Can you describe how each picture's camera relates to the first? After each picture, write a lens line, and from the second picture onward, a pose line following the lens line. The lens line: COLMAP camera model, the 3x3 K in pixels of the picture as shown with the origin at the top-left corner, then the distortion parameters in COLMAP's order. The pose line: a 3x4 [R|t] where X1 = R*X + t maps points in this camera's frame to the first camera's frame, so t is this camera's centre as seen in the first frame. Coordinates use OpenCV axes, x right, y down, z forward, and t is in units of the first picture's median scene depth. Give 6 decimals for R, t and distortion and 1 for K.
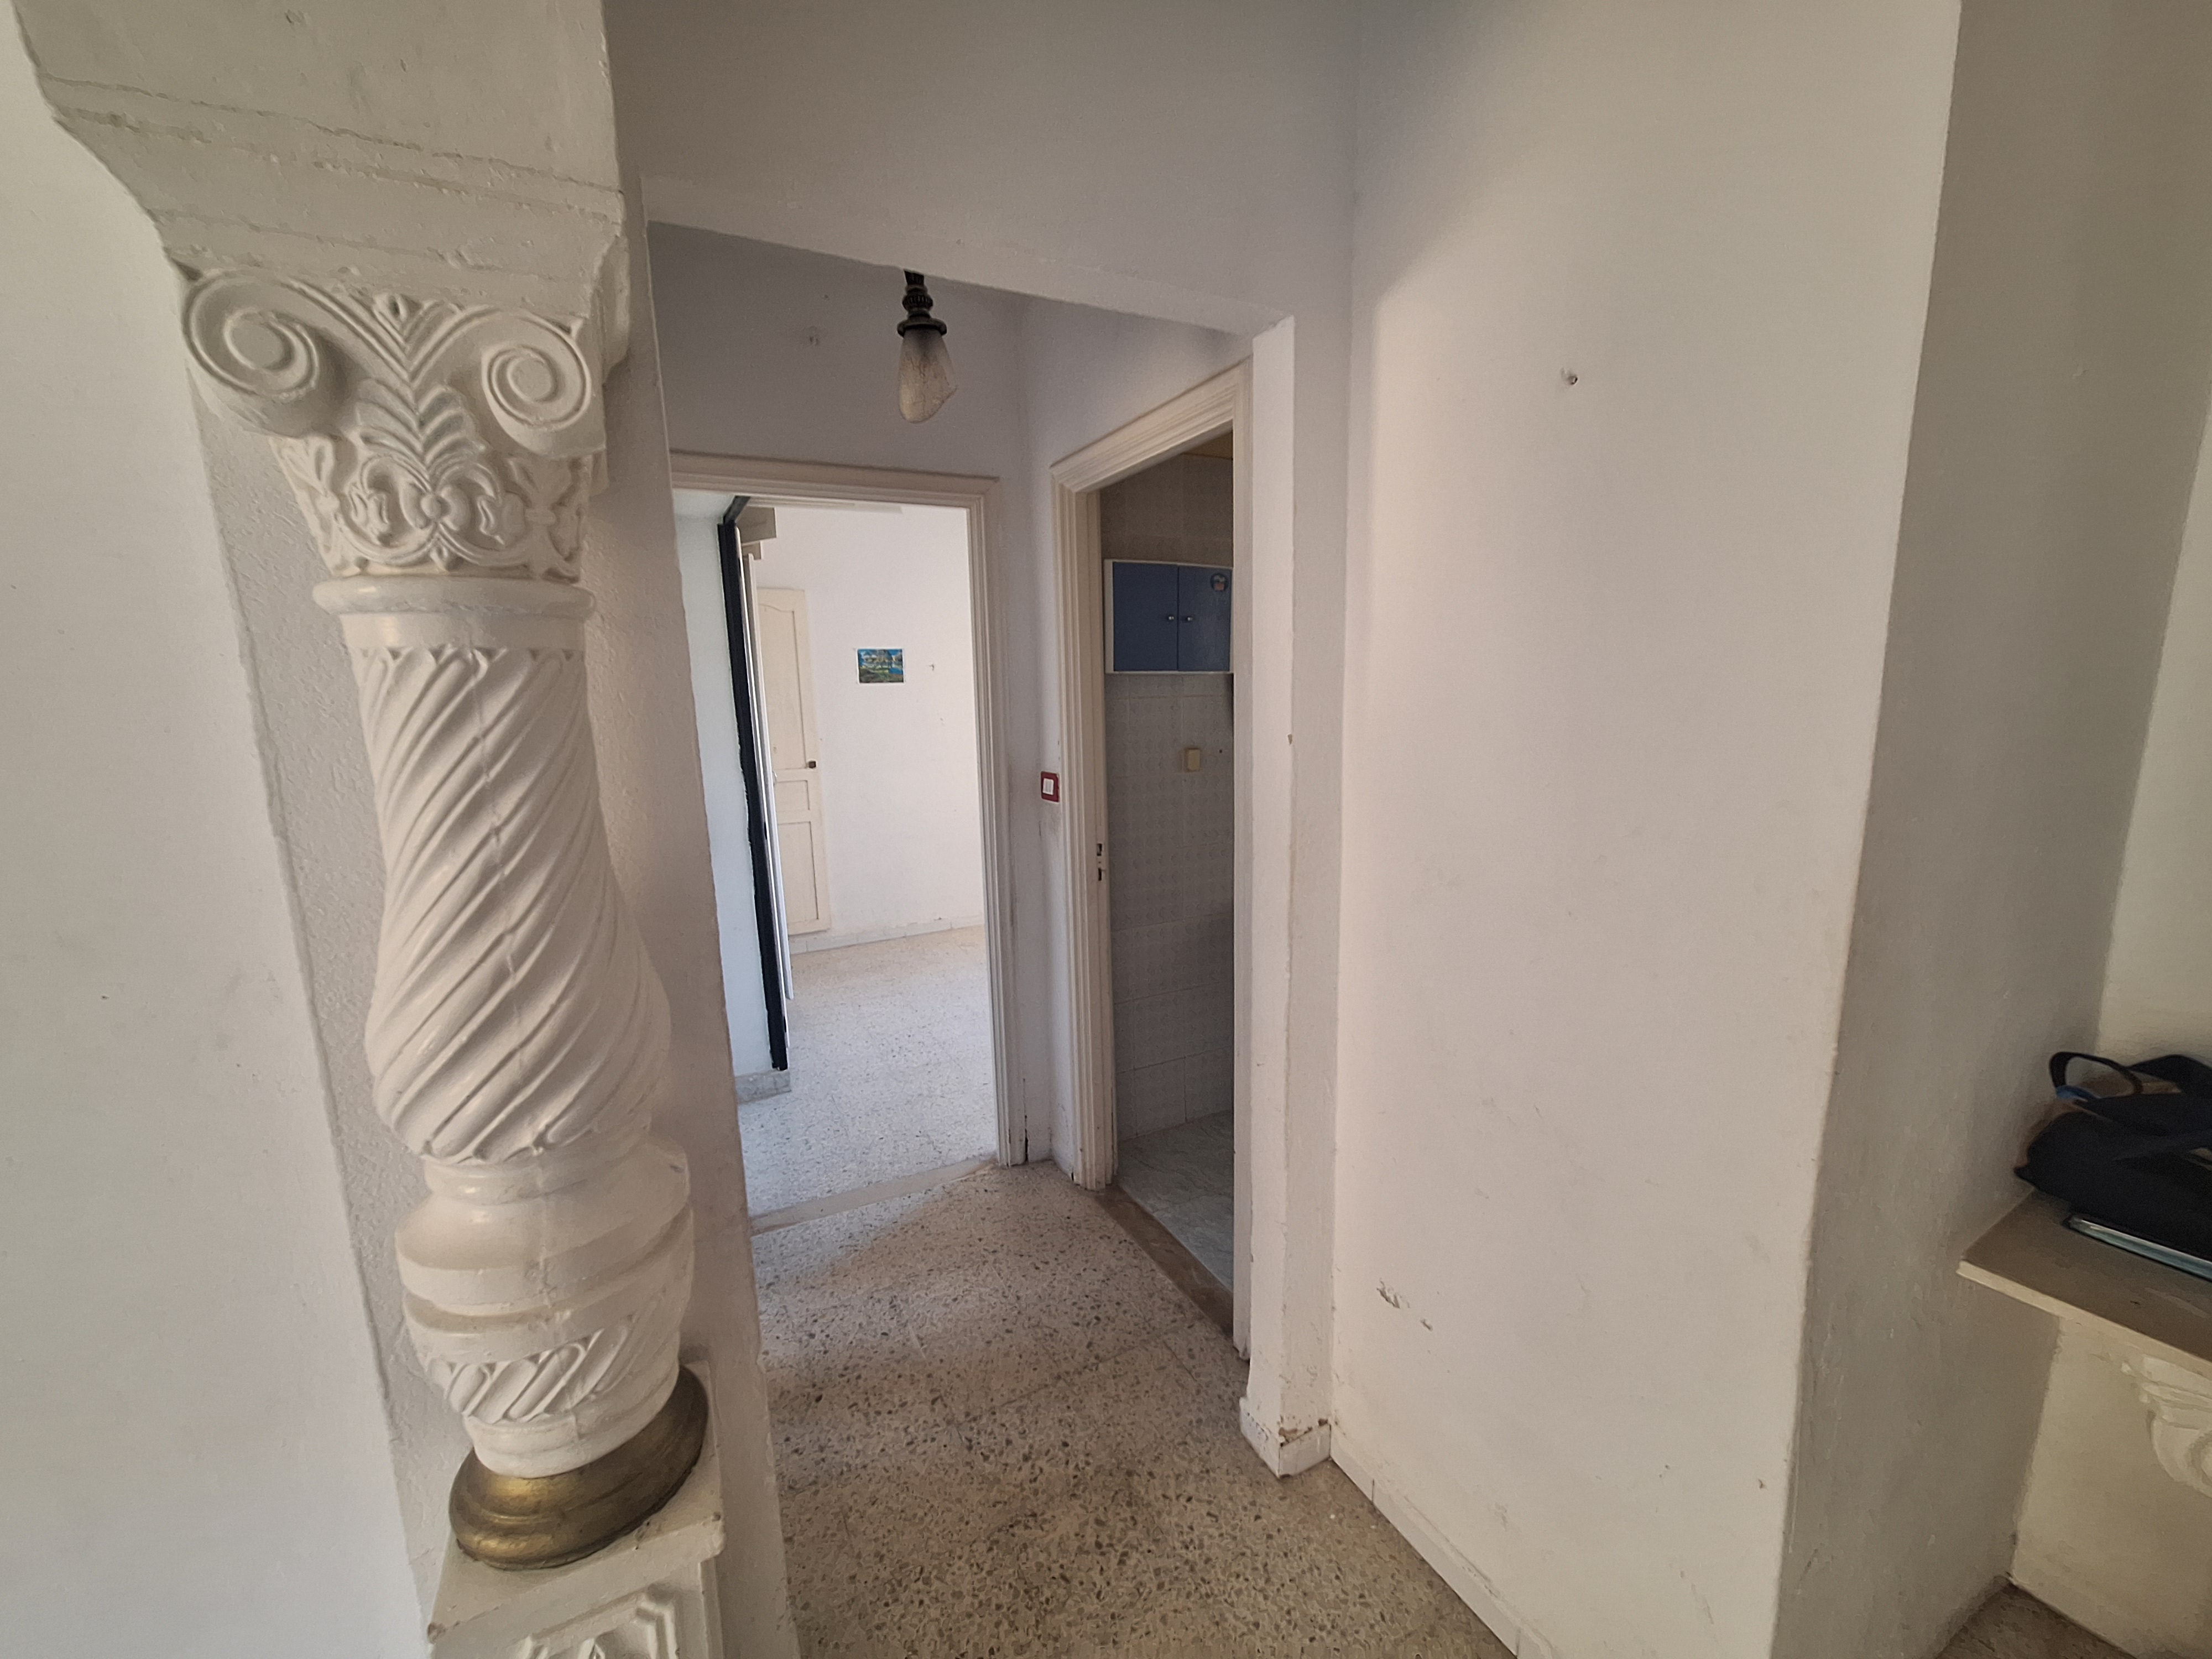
lens RADIAL K [[876.3, 0, 1108.7], [0, 876.3, 835.8], [0, 0, 1]] dist [-0.002709, 0.003865]
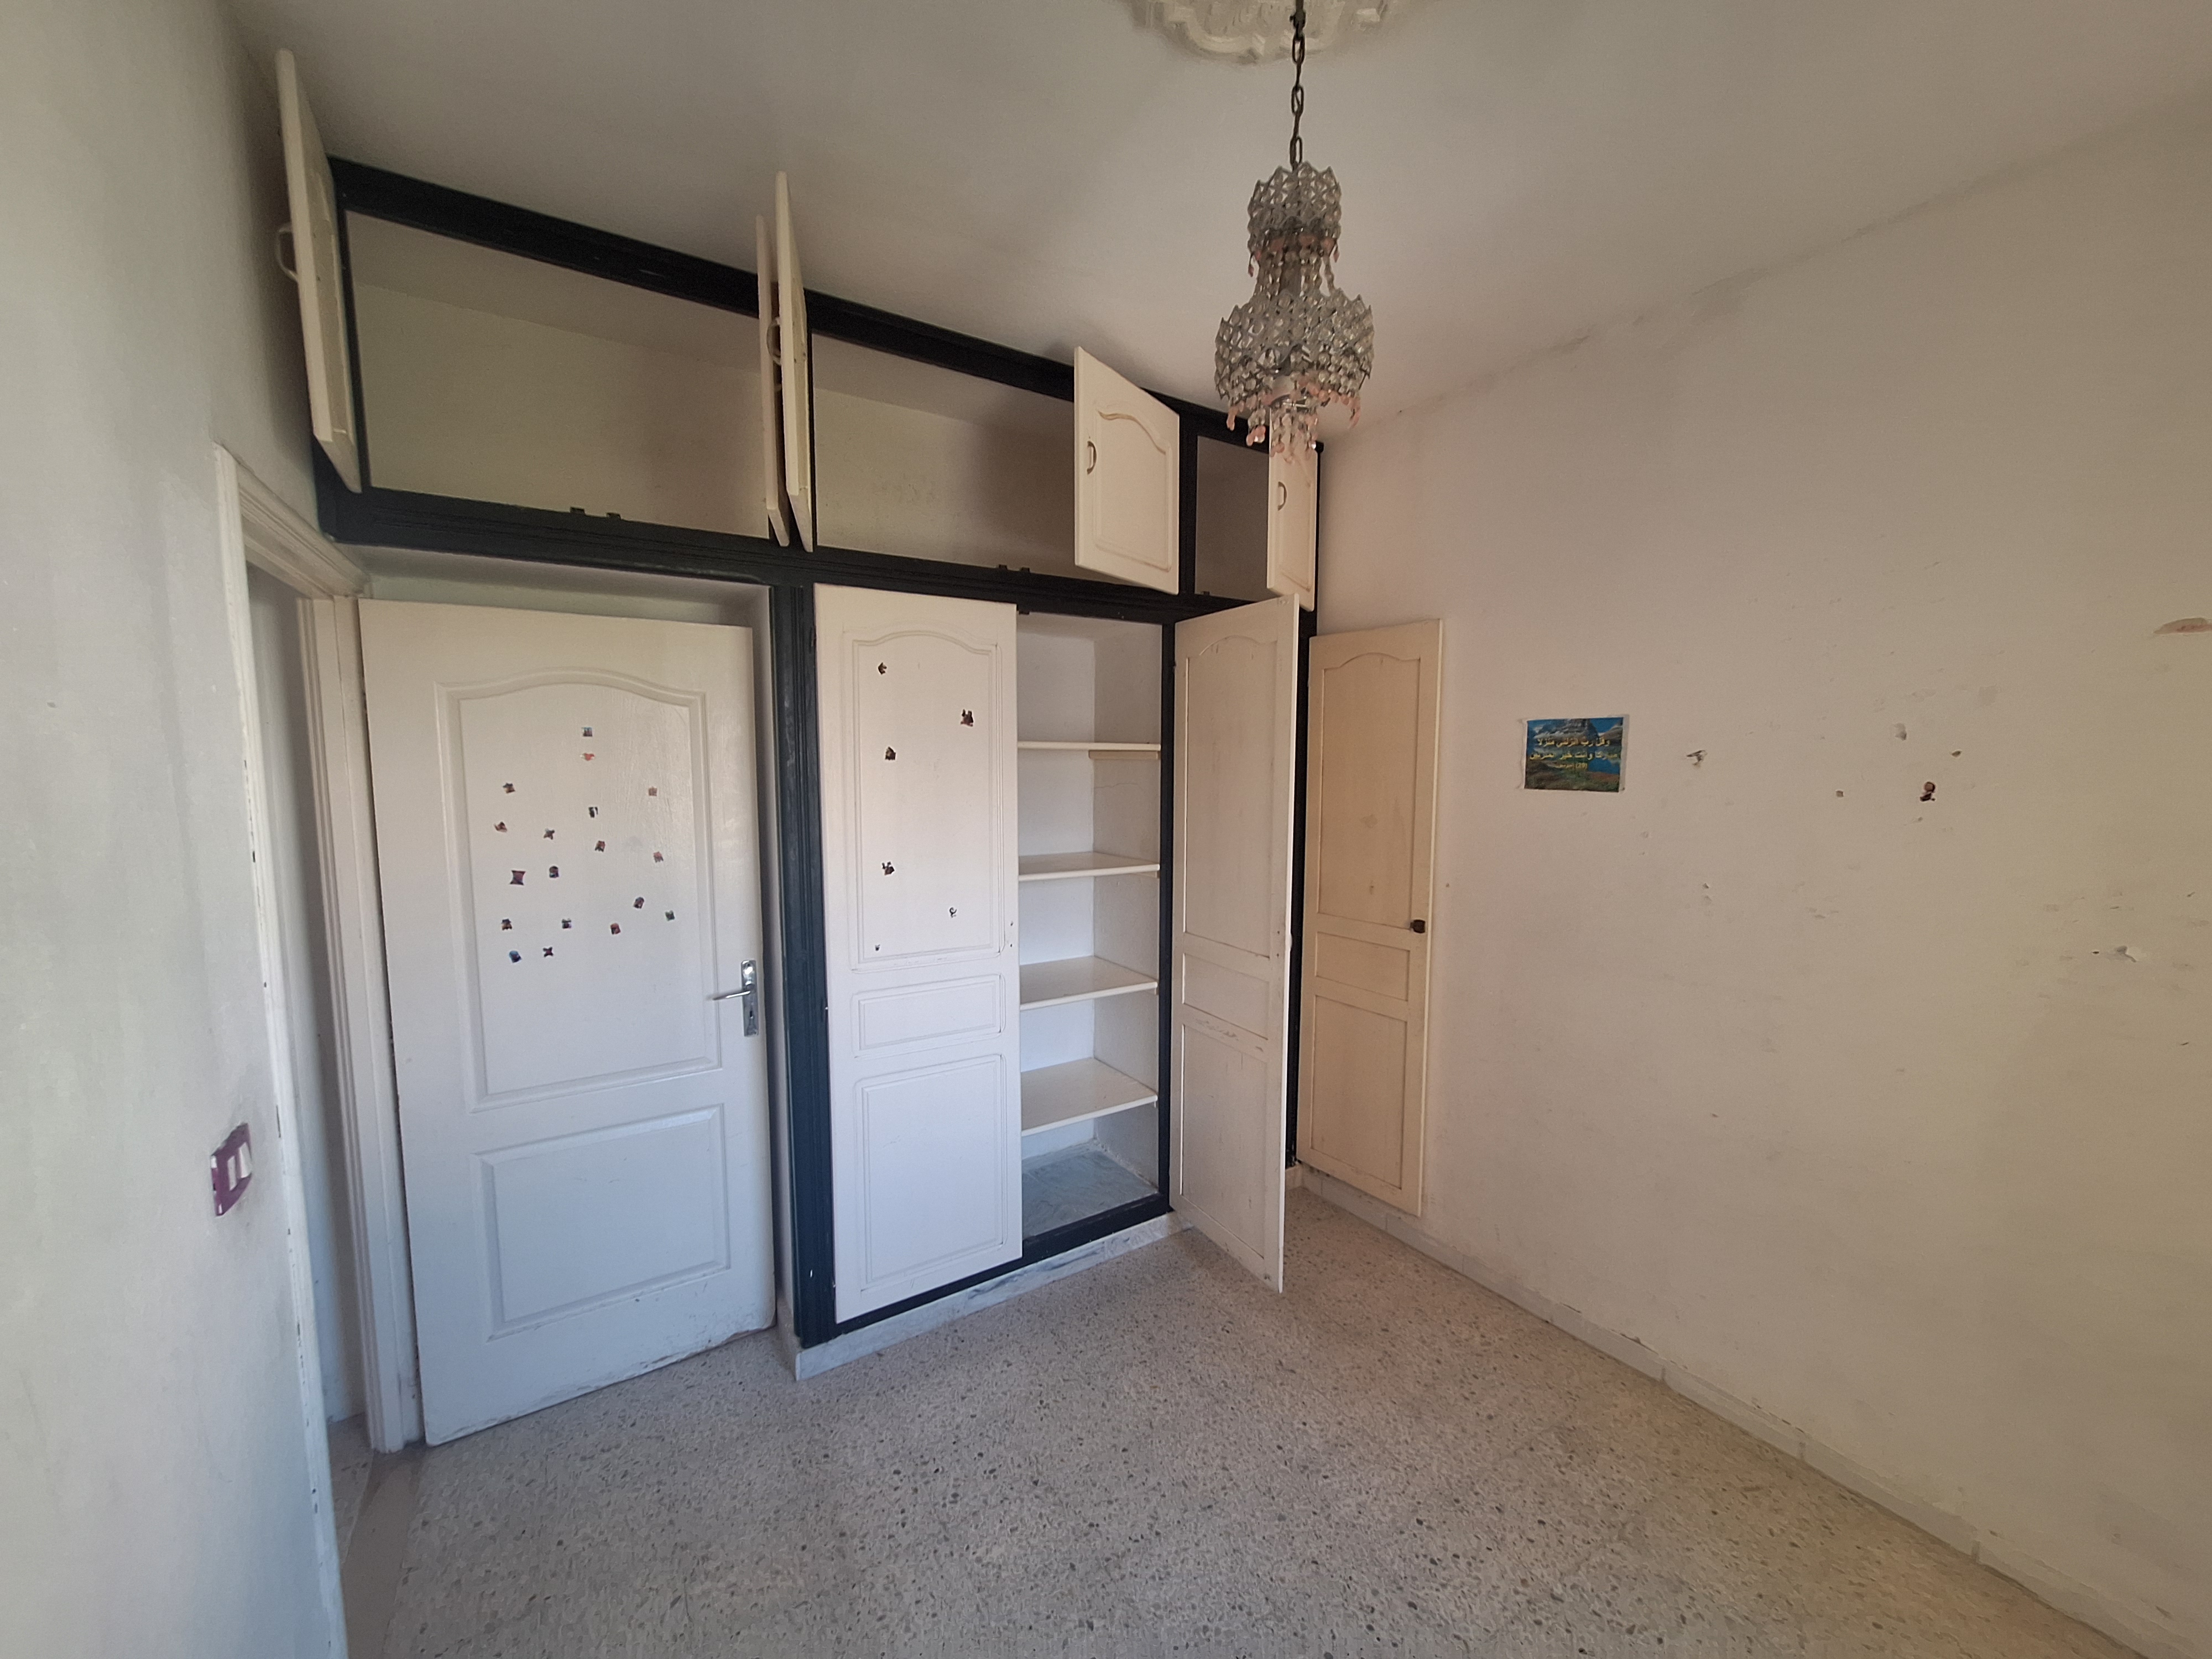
lens RADIAL K [[876.3, 0, 1106.6], [0, 876.3, 837.1], [0, 0, 1]] dist [-0.002709, 0.003865]
pose [[0.080031, 0.125431, -0.988869, 0.190363], [-0.162692, 0.980392, 0.111188, -0.162764], [0.983426, 0.151982, 0.098868, 0.718338]]
